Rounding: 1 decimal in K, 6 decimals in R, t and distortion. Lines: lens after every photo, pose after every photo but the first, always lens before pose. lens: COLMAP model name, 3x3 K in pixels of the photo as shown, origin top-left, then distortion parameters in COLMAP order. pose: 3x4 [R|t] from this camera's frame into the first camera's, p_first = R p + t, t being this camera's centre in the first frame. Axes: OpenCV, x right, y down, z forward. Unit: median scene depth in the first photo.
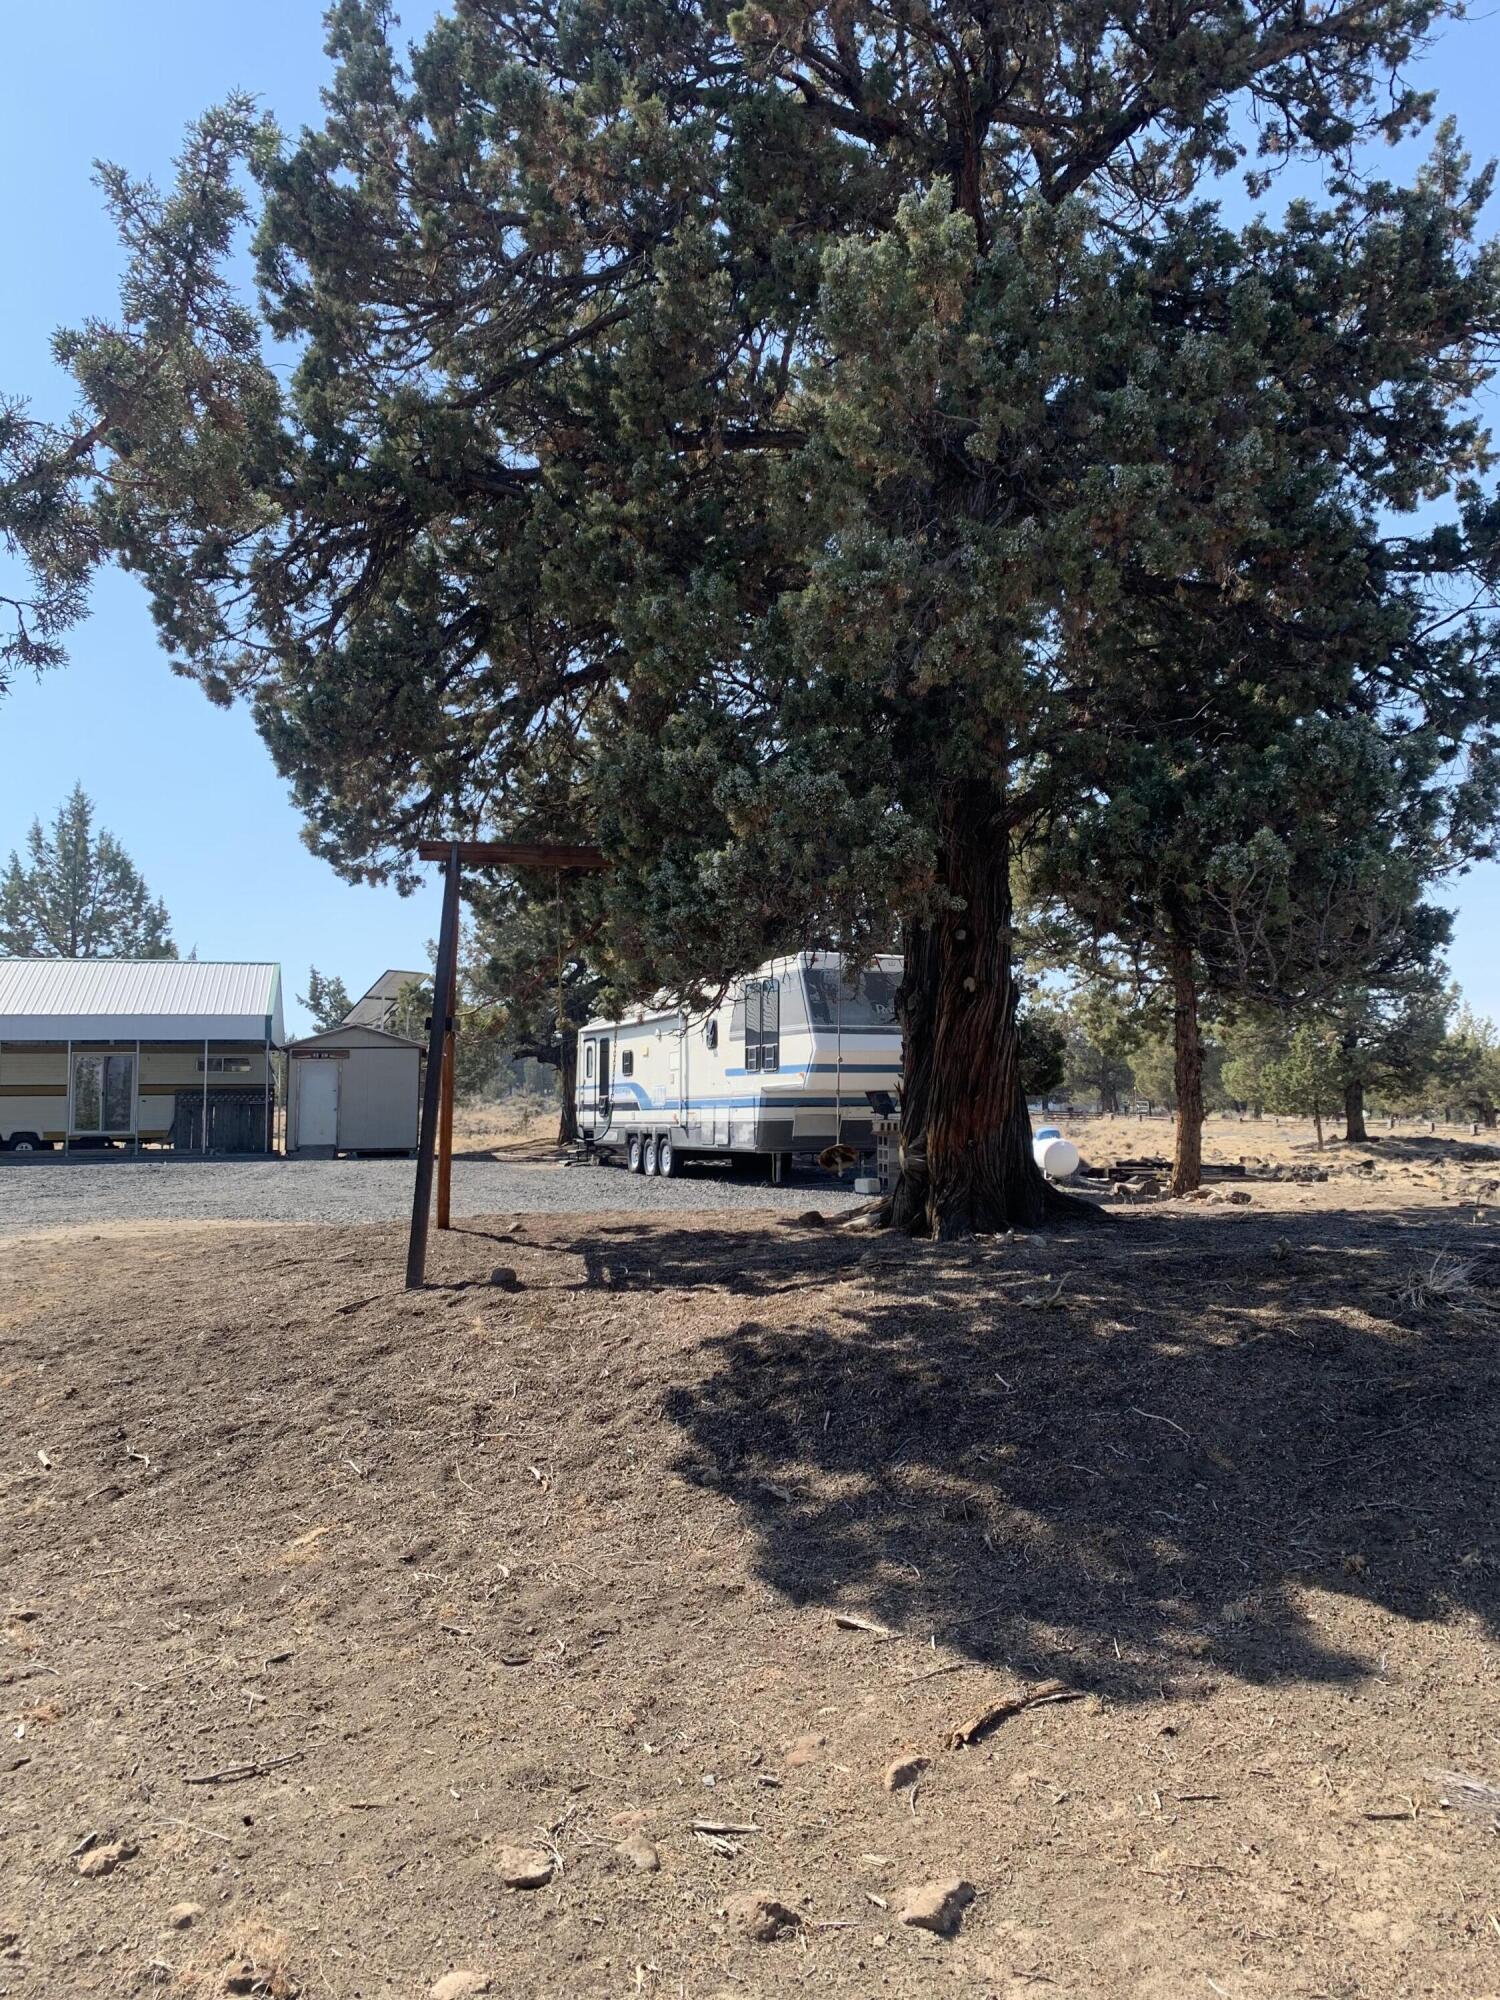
lens RADIAL K [[1541.3, 0, 822.8], [0, 1541.3, 991.2], [0, 0, 1]] dist [0.066763, -0.108706]
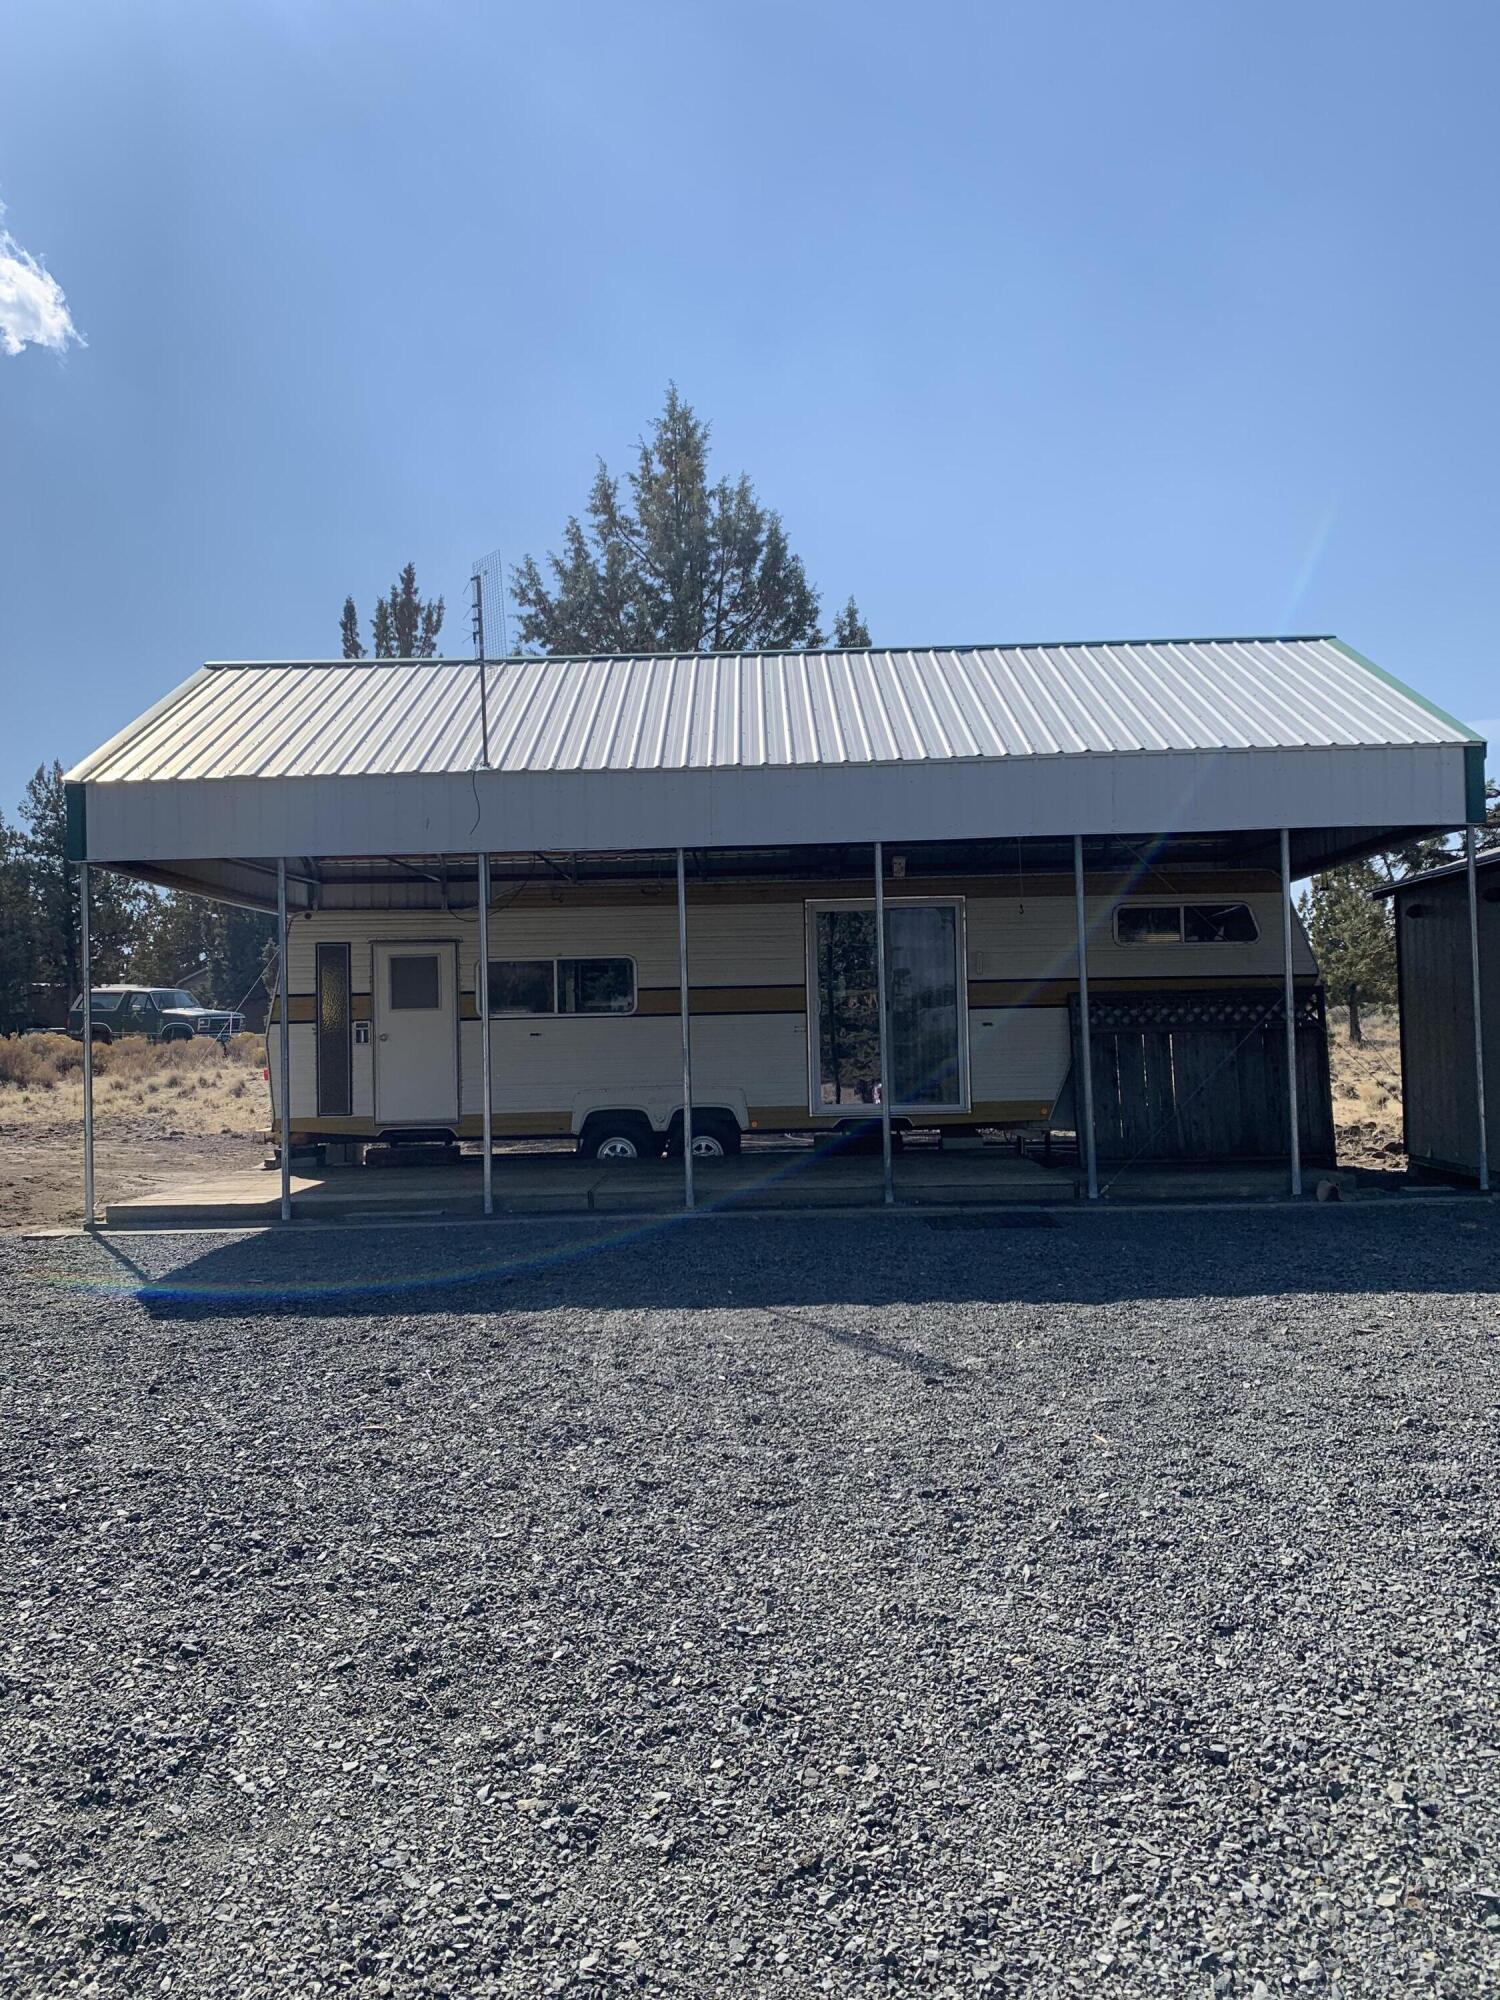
lens RADIAL K [[1540.5, 0, 750.0], [0, 1540.5, 1000.0], [0, 0, 1]] dist [0.117788, -0.268347]
pose [[0.957678, -0.016906, -0.287344, -0.393505], [0.036348, 0.997385, 0.062462, 0.040482], [0.285537, -0.070263, 0.955789, 0.642754]]
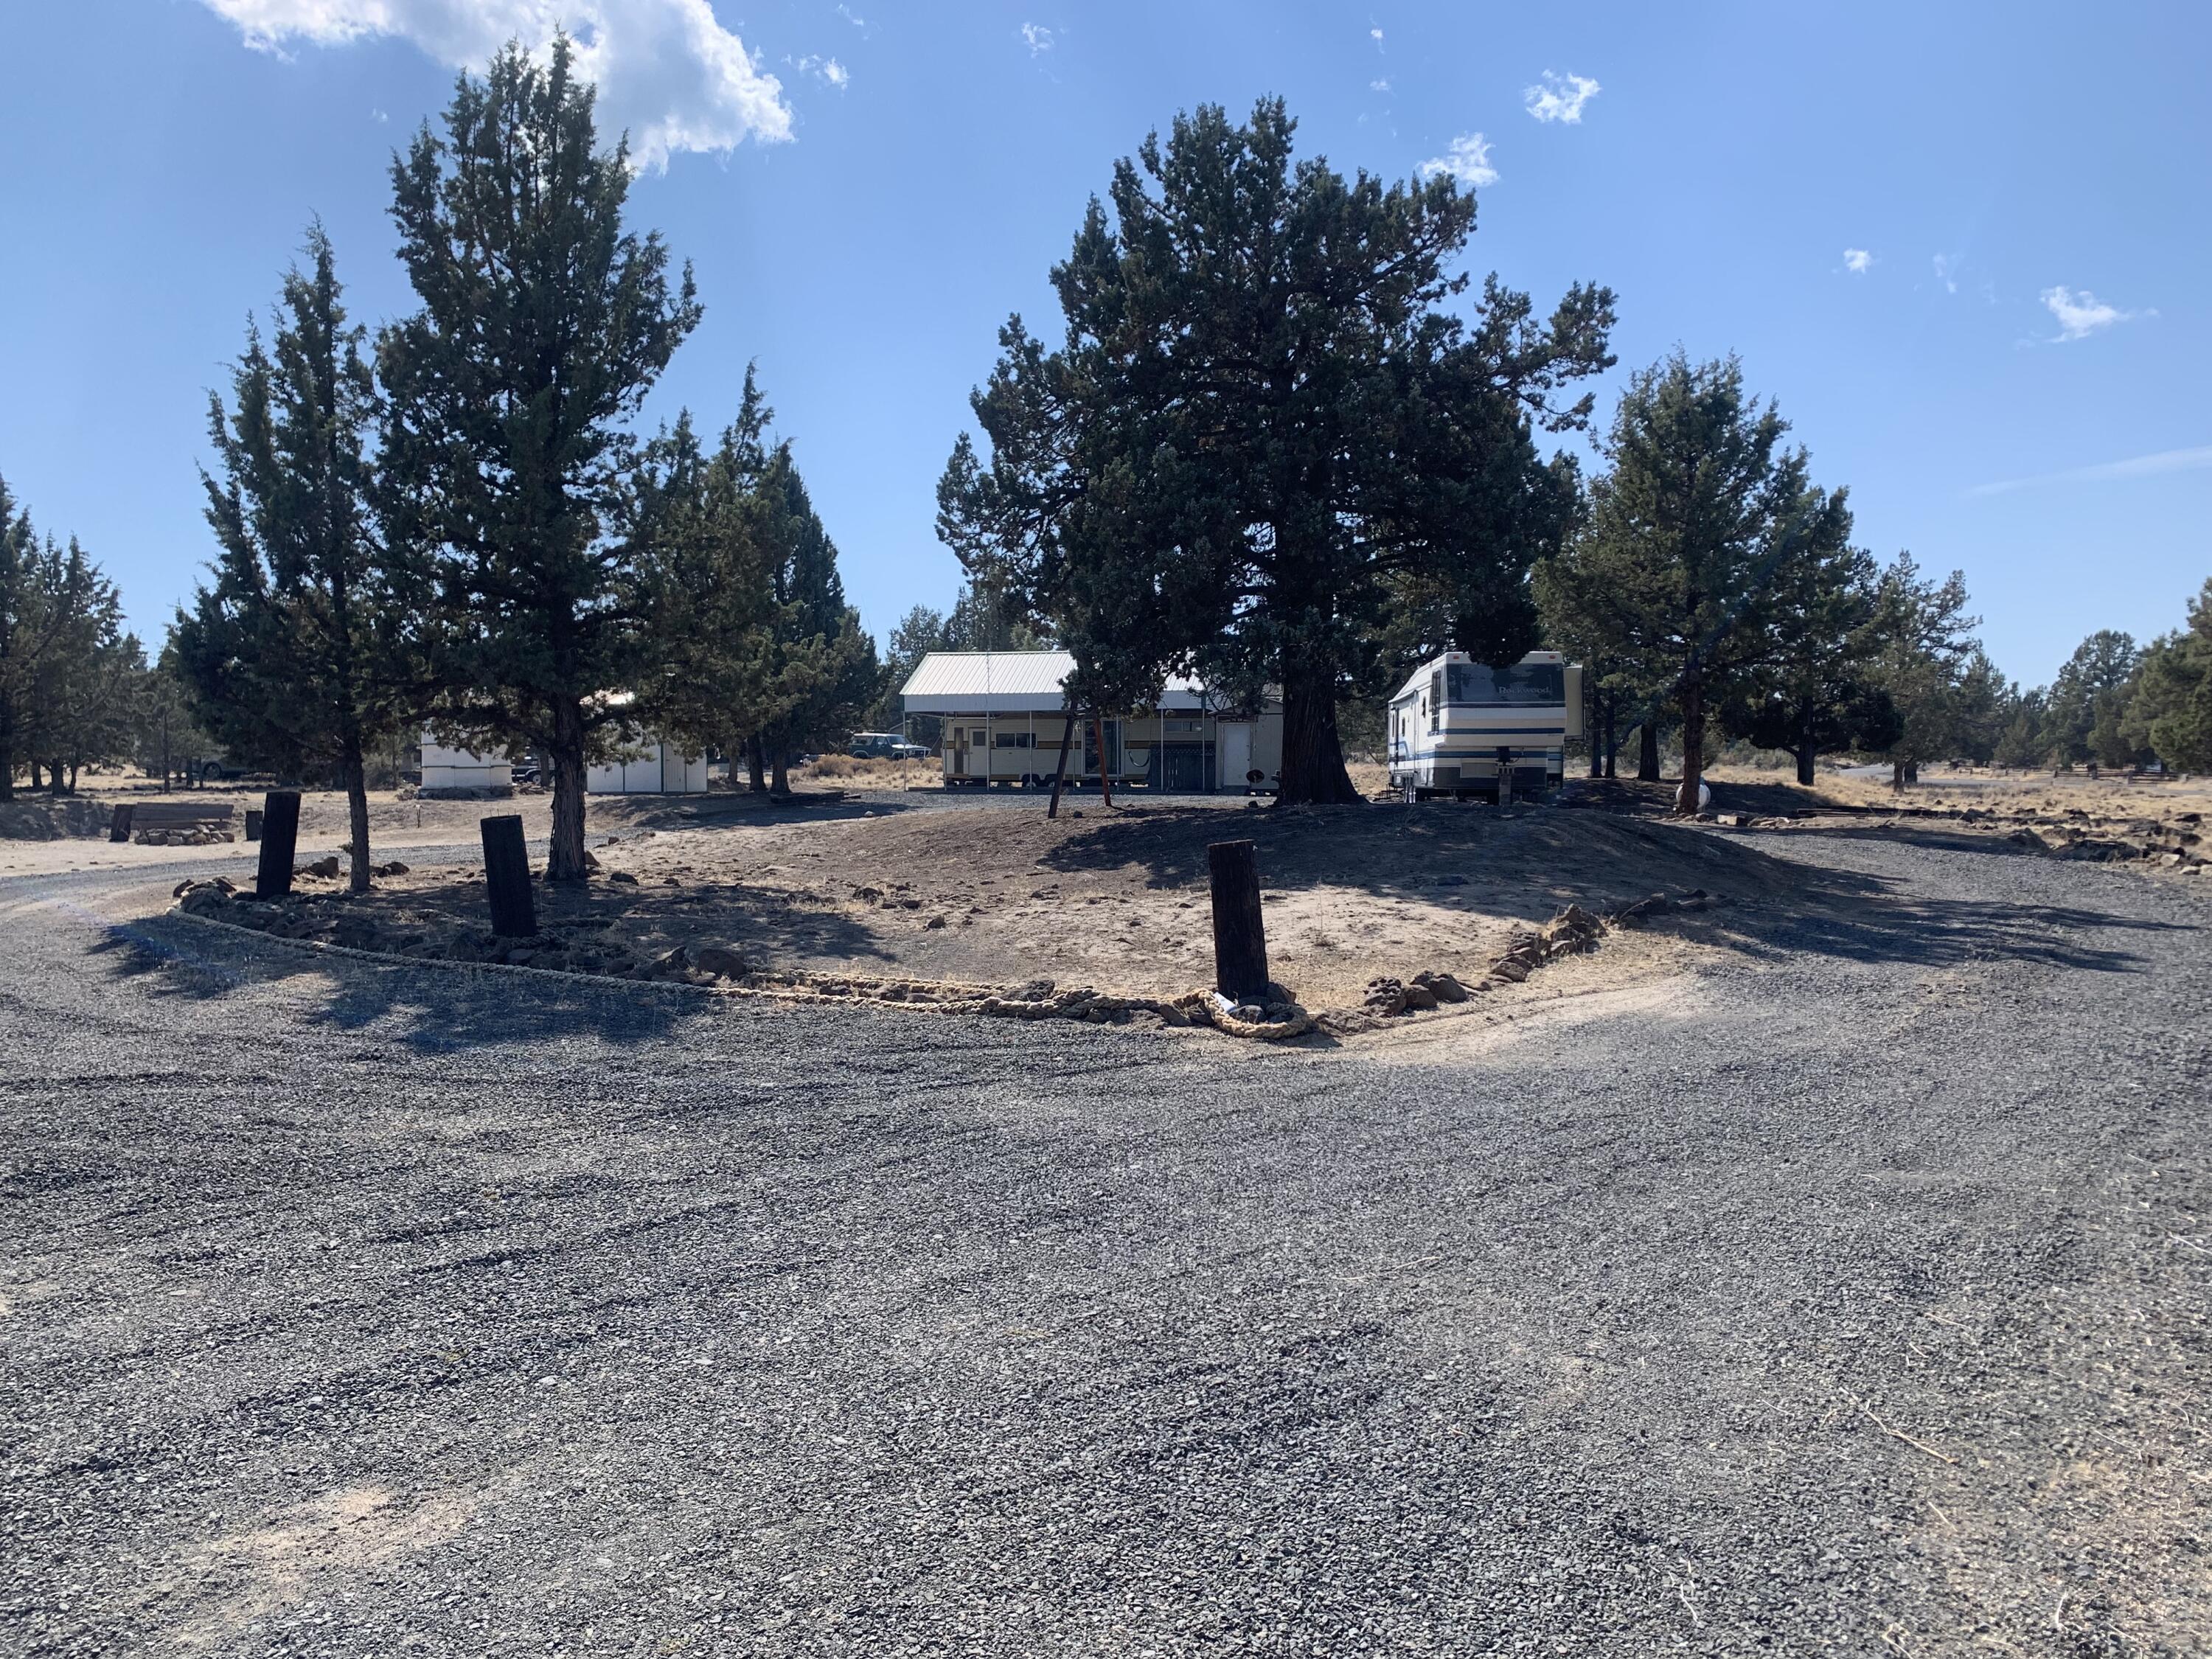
lens RADIAL K [[1693.6, 0, 1106.0], [0, 1693.6, 829.5], [0, 0, 1]] dist [0.110328, -0.211264]
pose [[0.879188, 0.026875, -0.475716, 0.278925], [0.026412, 0.994124, 0.104975, -0.021726], [0.475742, -0.104857, 0.873312, -0.352858]]
